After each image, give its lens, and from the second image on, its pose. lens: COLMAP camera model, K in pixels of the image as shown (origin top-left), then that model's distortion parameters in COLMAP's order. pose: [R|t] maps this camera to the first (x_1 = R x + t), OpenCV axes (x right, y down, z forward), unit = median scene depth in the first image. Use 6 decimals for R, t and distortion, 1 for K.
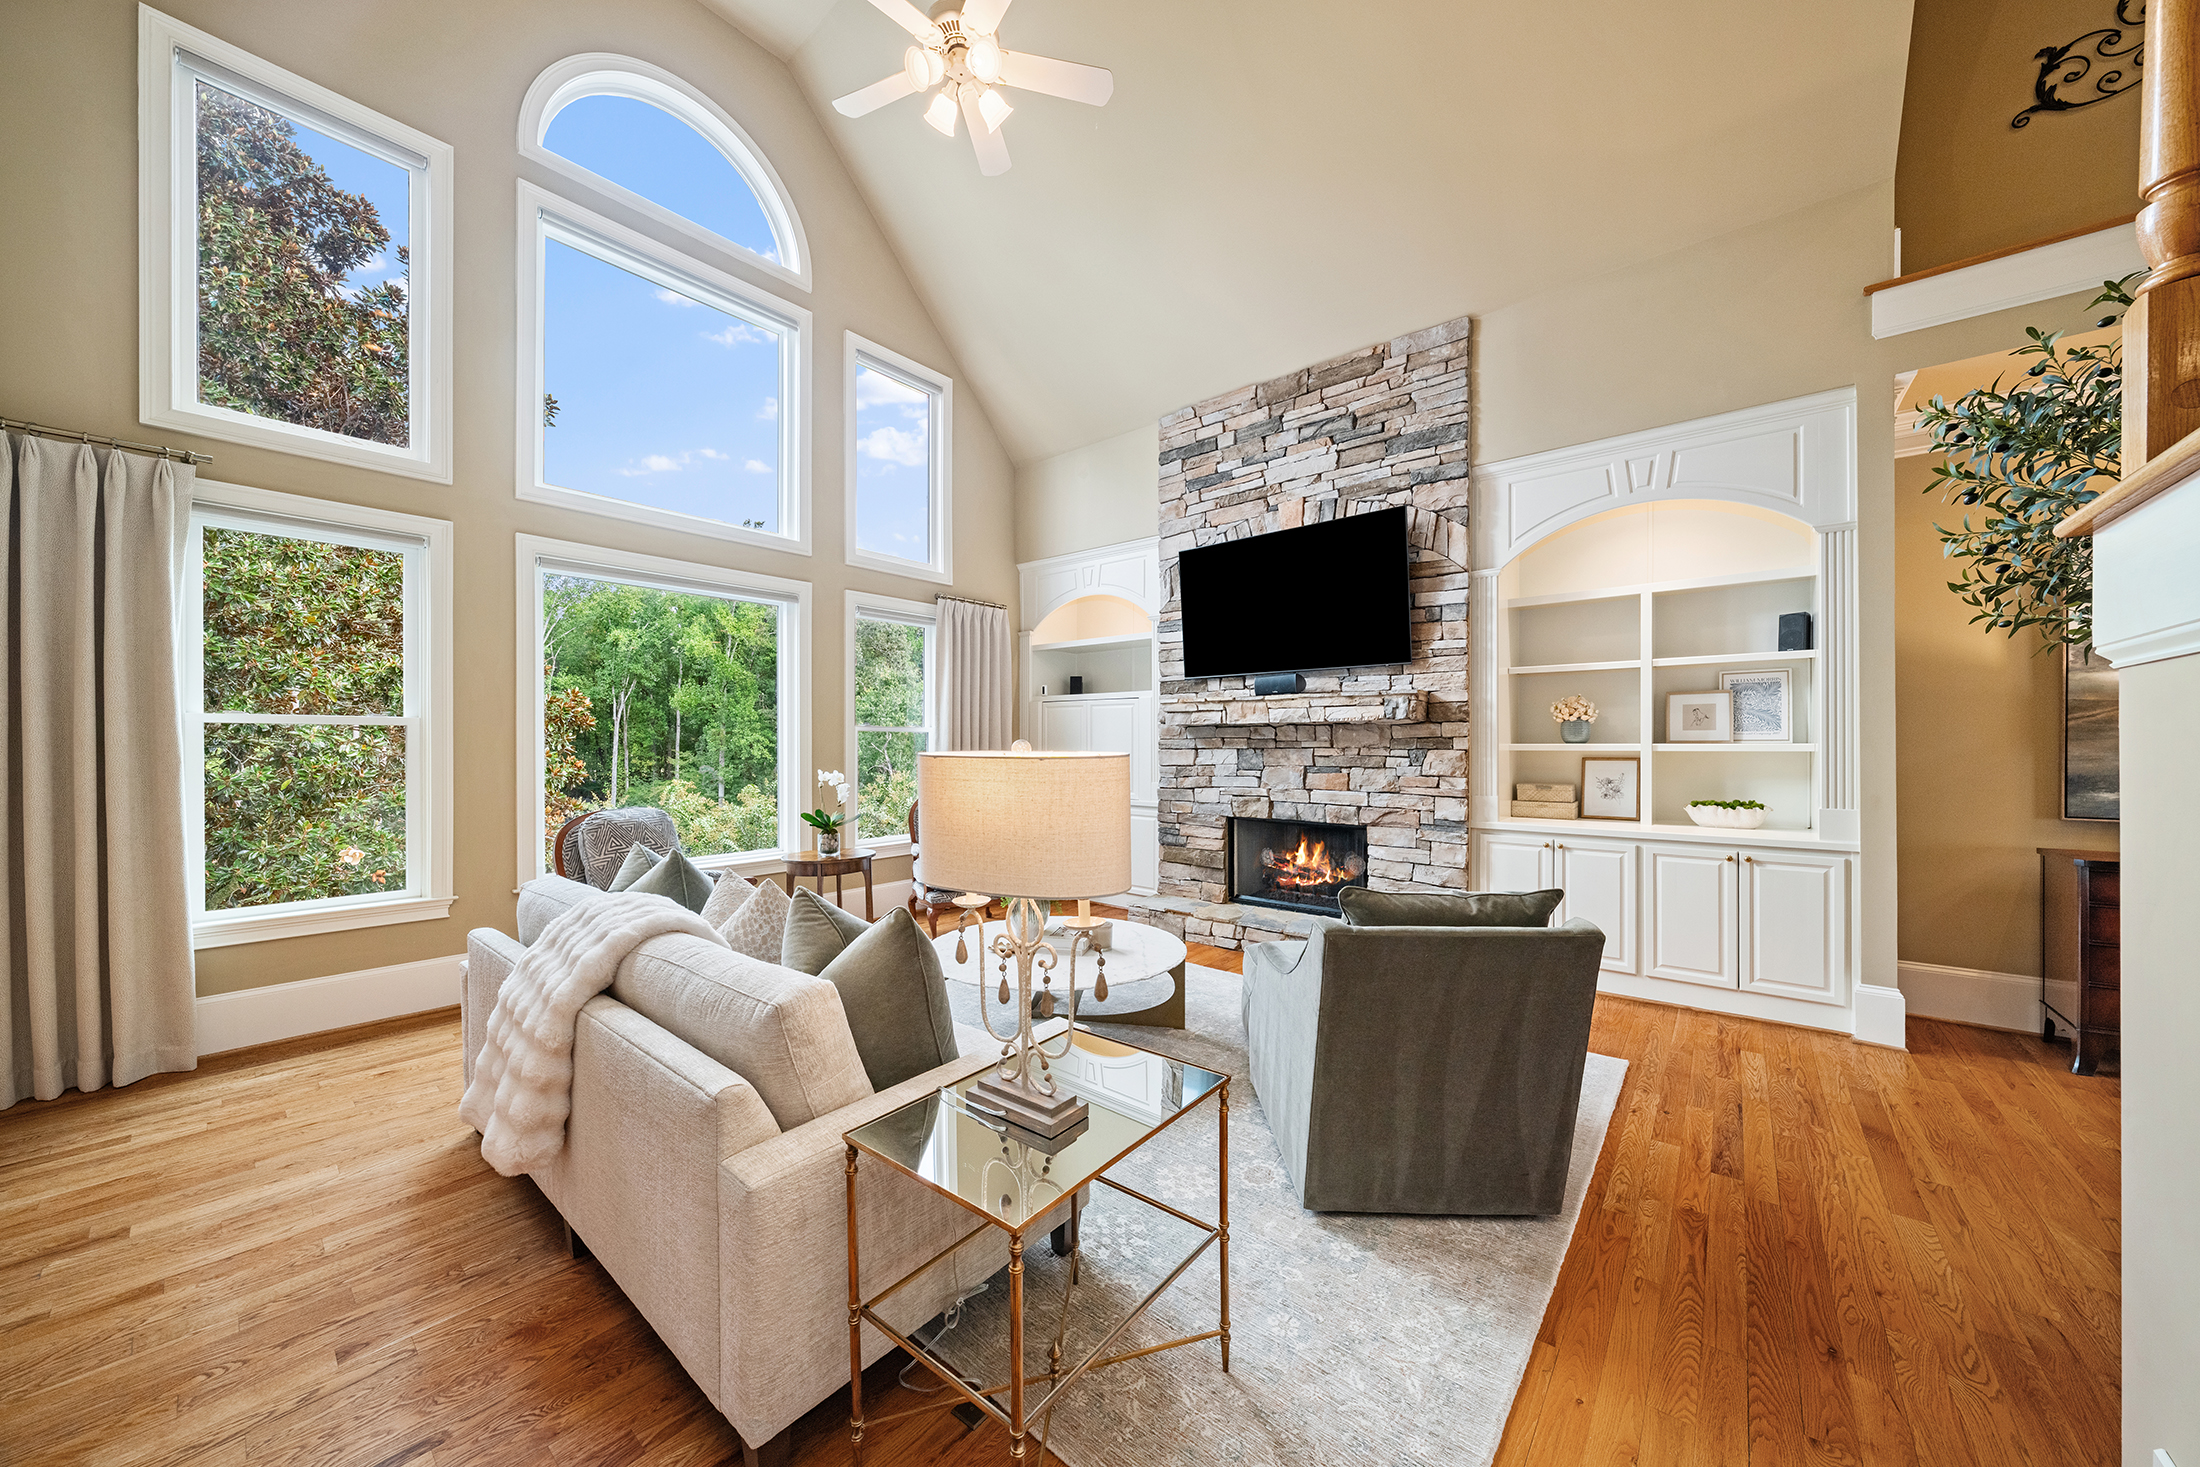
lens RADIAL K [[762.0, 0, 1087.4], [0, 762.0, 741.1], [0, 0, 1]] dist [-0.010315, -0.000088]
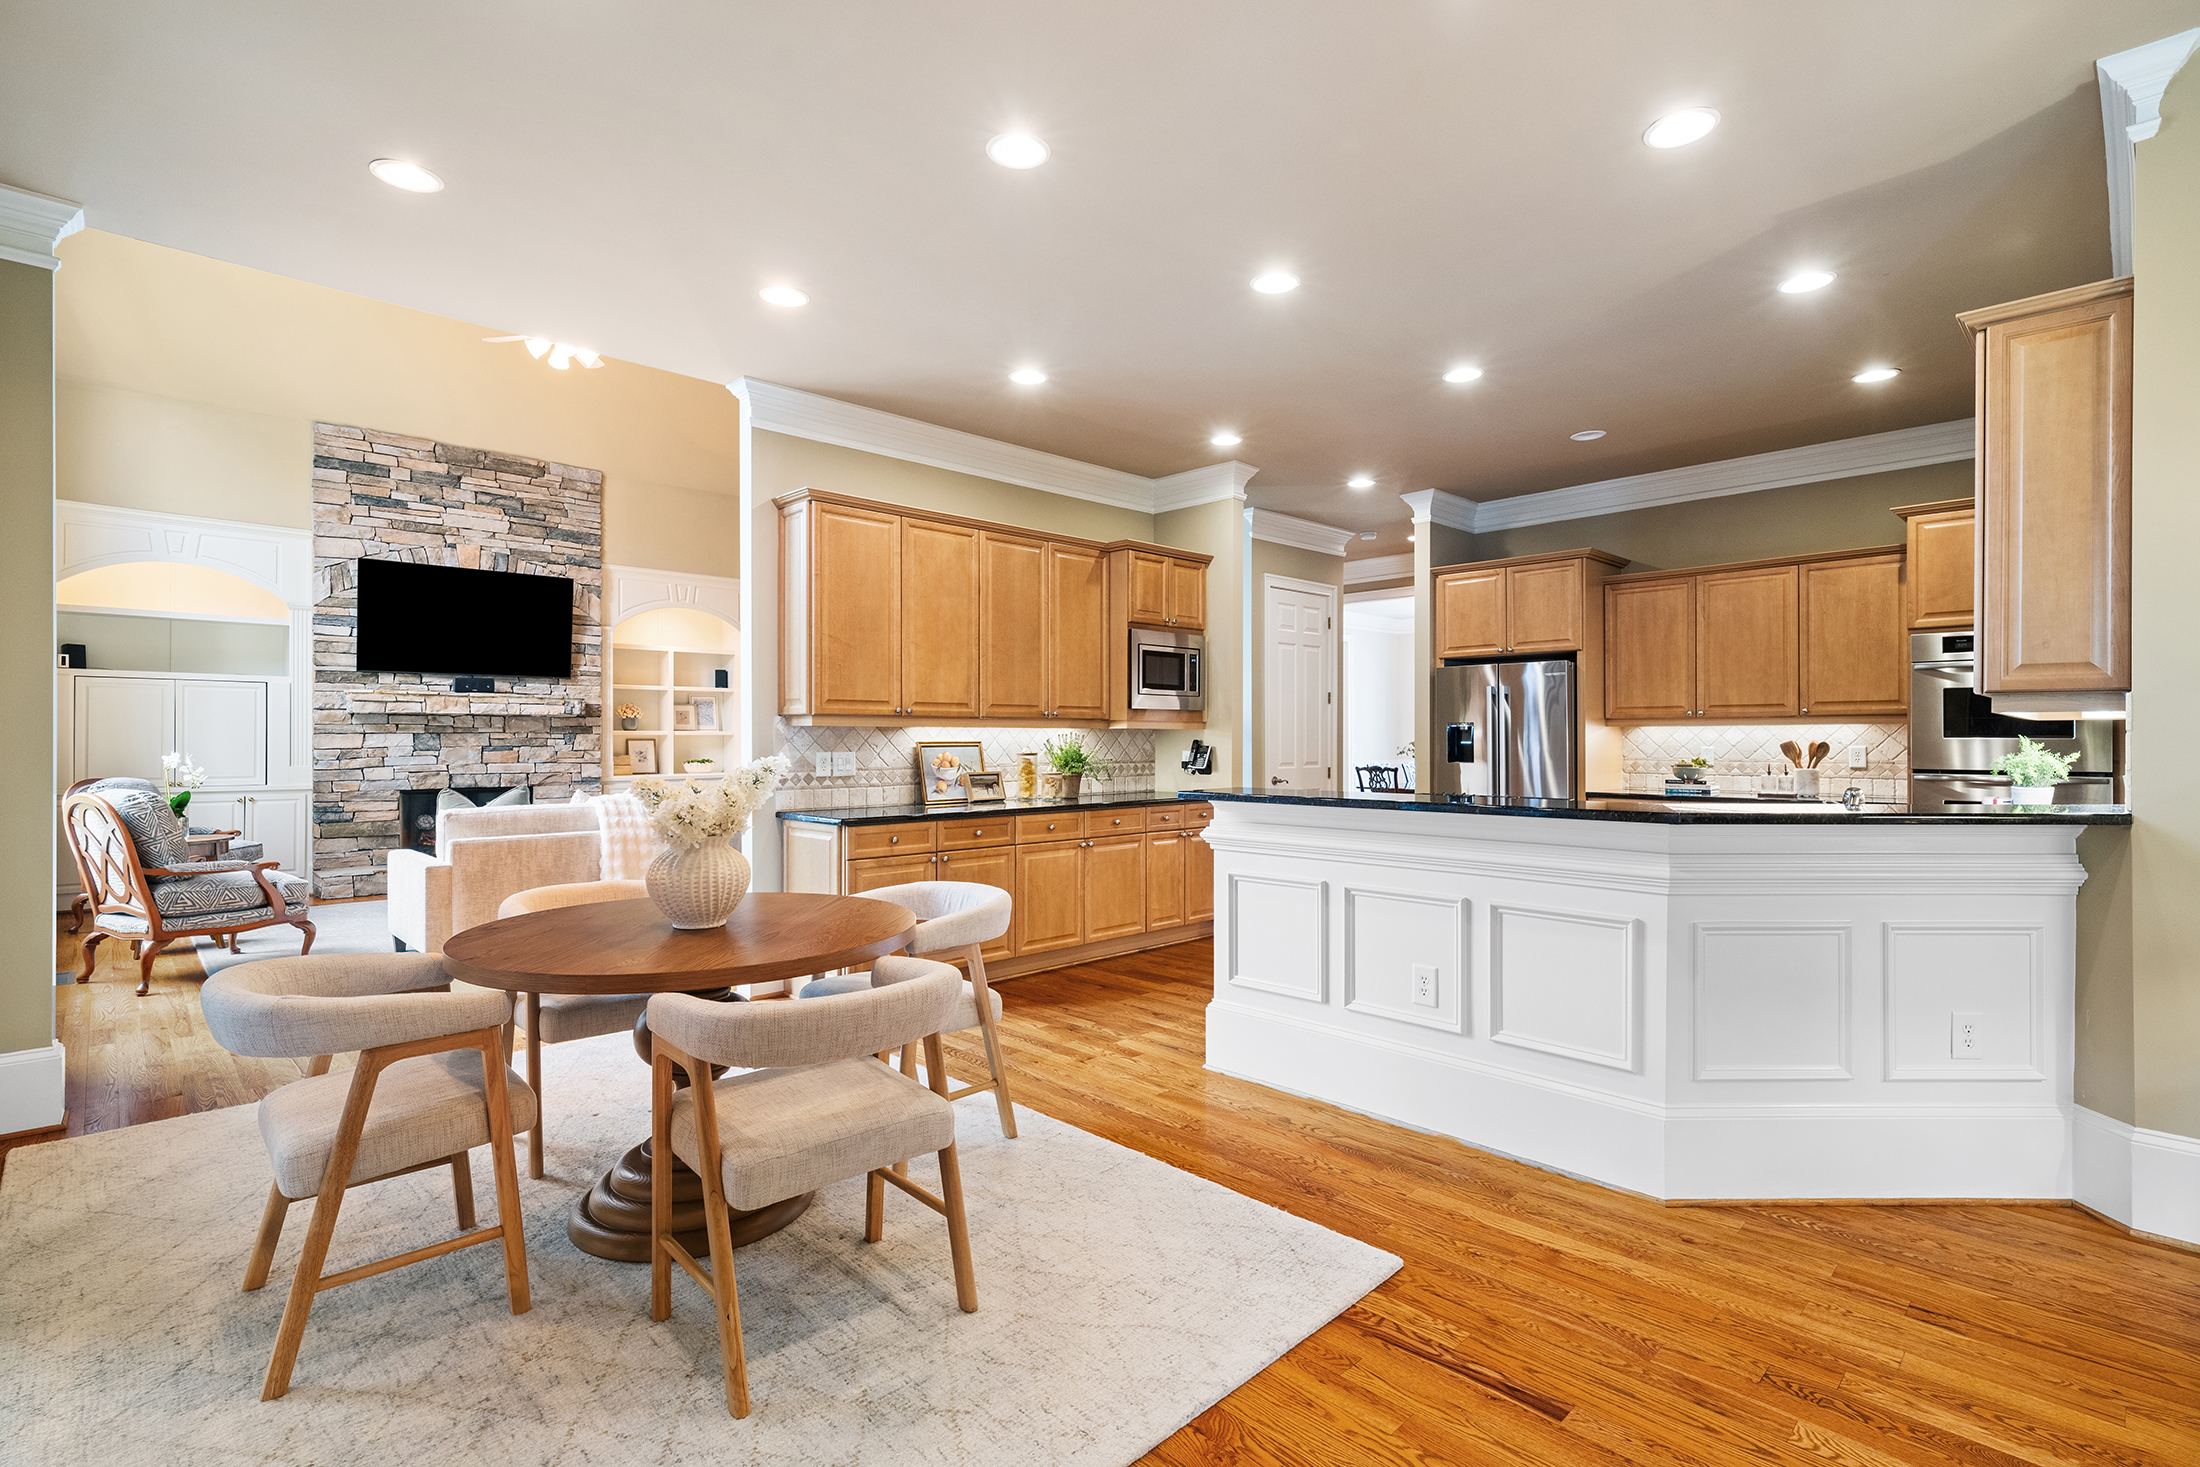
lens RADIAL K [[1034.0, 0, 1102.1], [0, 1034.0, 741.0], [0, 0, 1]] dist [0.000412, -0.000004]
pose [[0.093042, 0.000271, 0.995662, -1.411245], [0.001255, 0.999999, -0.000389, 0.025187], [-0.995661, 0.001286, 0.093042, -0.257273]]
